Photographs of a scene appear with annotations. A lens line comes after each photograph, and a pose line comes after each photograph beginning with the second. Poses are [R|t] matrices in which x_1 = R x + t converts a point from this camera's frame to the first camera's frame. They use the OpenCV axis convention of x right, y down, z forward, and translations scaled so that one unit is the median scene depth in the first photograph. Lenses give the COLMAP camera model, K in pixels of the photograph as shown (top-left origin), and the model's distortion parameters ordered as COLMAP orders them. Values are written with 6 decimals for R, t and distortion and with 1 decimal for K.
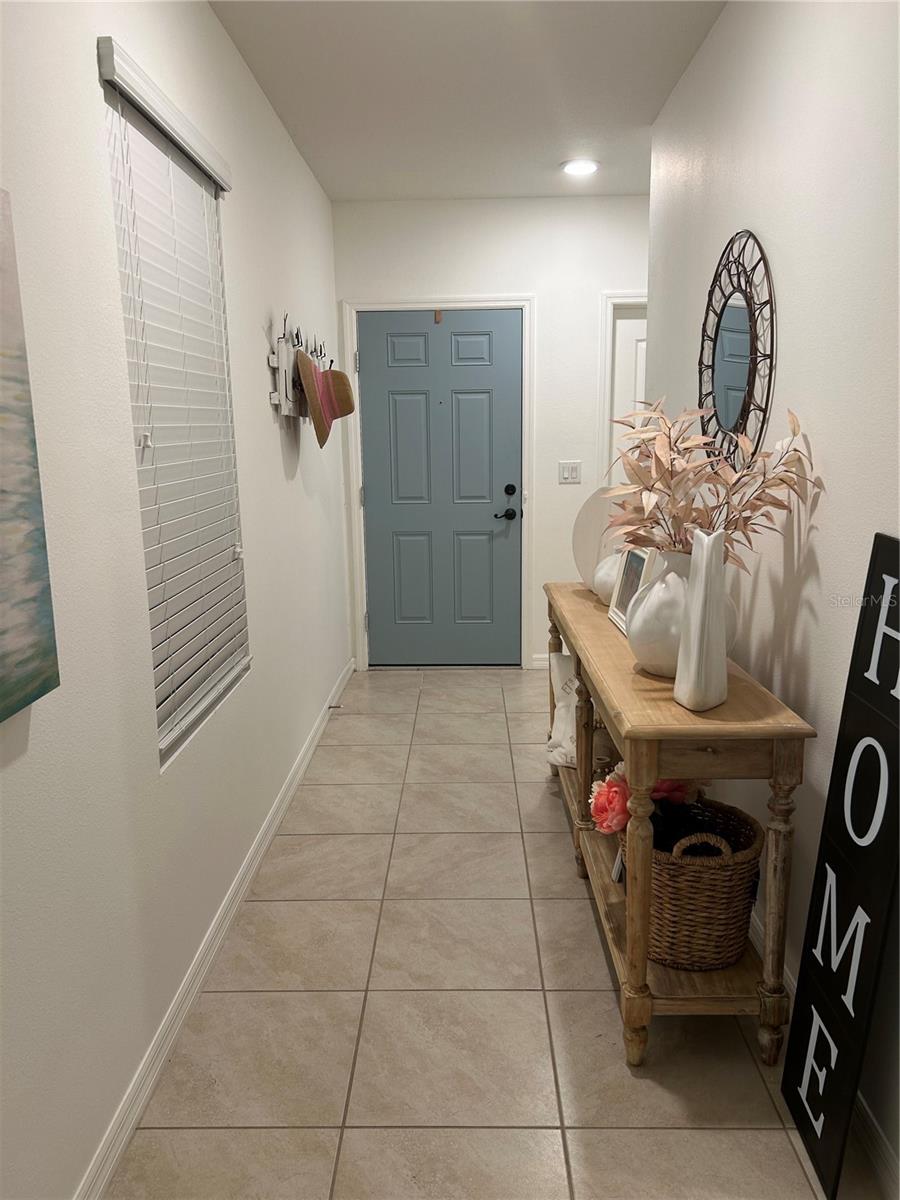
lens RADIAL K [[918.7, 0, 451.1], [0, 918.7, 623.1], [0, 0, 1]] dist [0.063583, -0.074869]
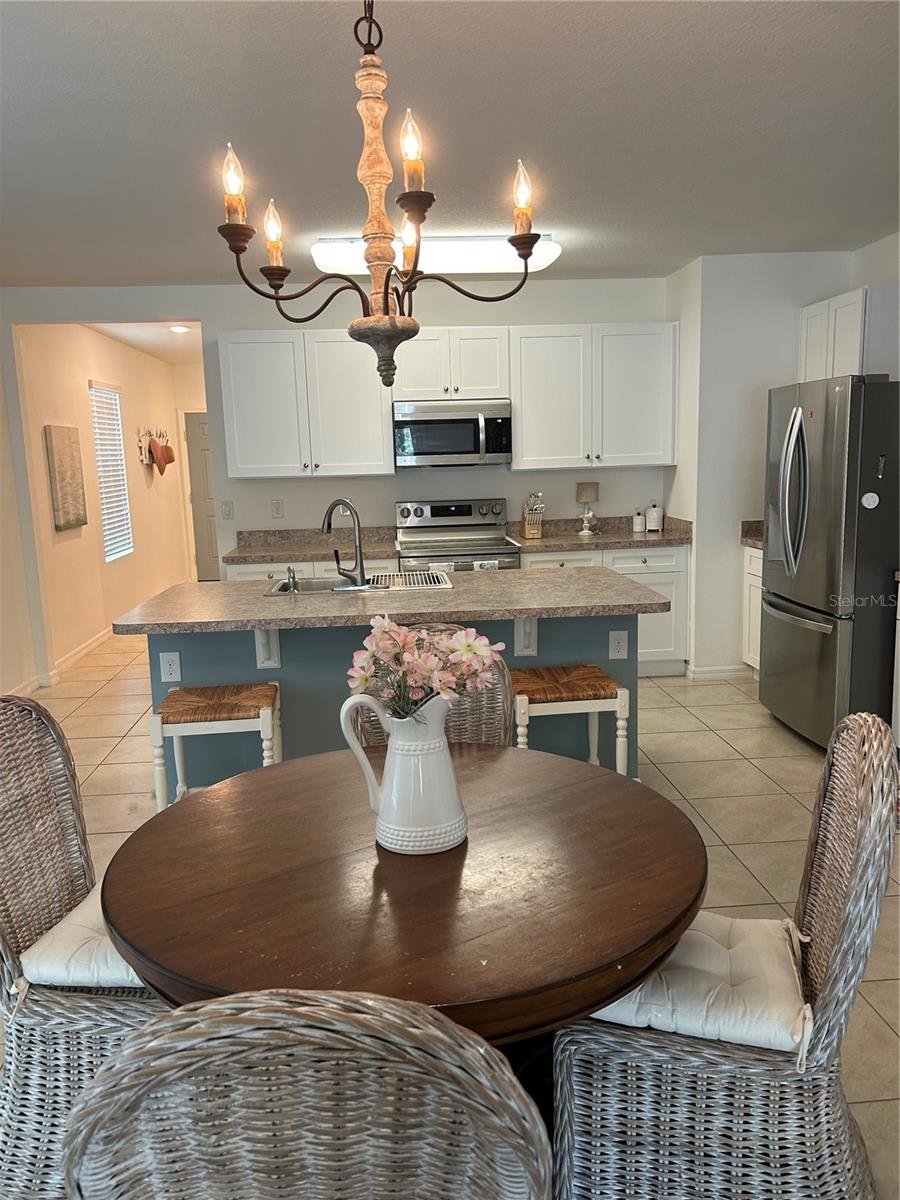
lens RADIAL K [[918.7, 0, 451.1], [0, 918.7, 623.1], [0, 0, 1]] dist [0.063583, -0.074869]
pose [[0.995185, -0.035512, 0.091360, 0.369584], [0.038142, 0.998902, -0.027205, 0.286184], [-0.090293, 0.030558, 0.995446, -1.451664]]
